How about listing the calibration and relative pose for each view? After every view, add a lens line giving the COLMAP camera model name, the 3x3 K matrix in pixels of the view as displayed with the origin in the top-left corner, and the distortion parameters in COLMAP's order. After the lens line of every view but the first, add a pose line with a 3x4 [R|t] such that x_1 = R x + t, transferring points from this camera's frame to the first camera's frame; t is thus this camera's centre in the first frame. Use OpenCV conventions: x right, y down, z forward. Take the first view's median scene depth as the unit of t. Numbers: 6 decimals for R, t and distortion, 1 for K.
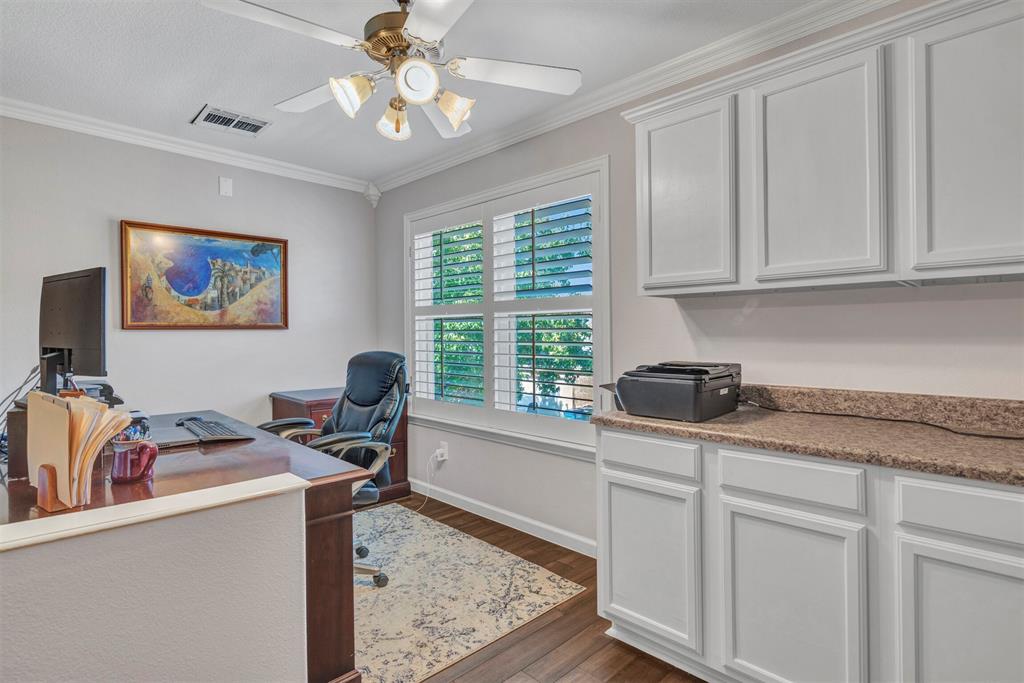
lens RADIAL K [[518.2, 0, 514.7], [0, 518.2, 337.1], [0, 0, 1]] dist [-0.003646, -0.001031]
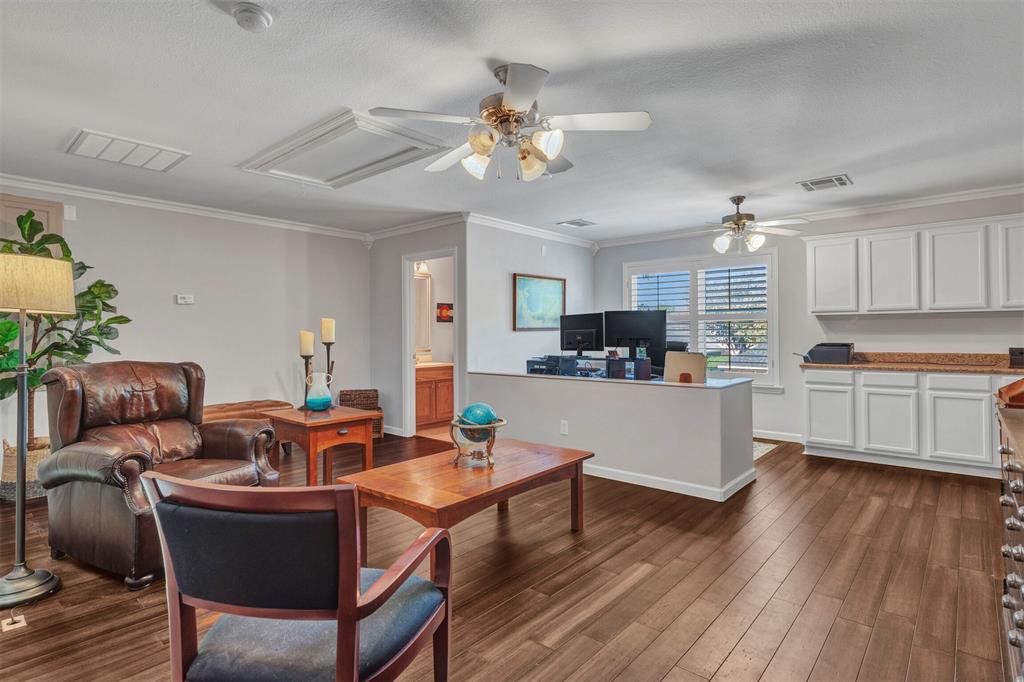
lens RADIAL K [[518.2, 0, 509.7], [0, 518.2, 337.8], [0, 0, 1]] dist [-0.003646, -0.001031]
pose [[0.997410, -0.008257, 0.071449, -1.572192], [0.007742, 0.999942, 0.007474, -0.006014], [-0.071507, -0.006901, 0.997416, -1.528716]]
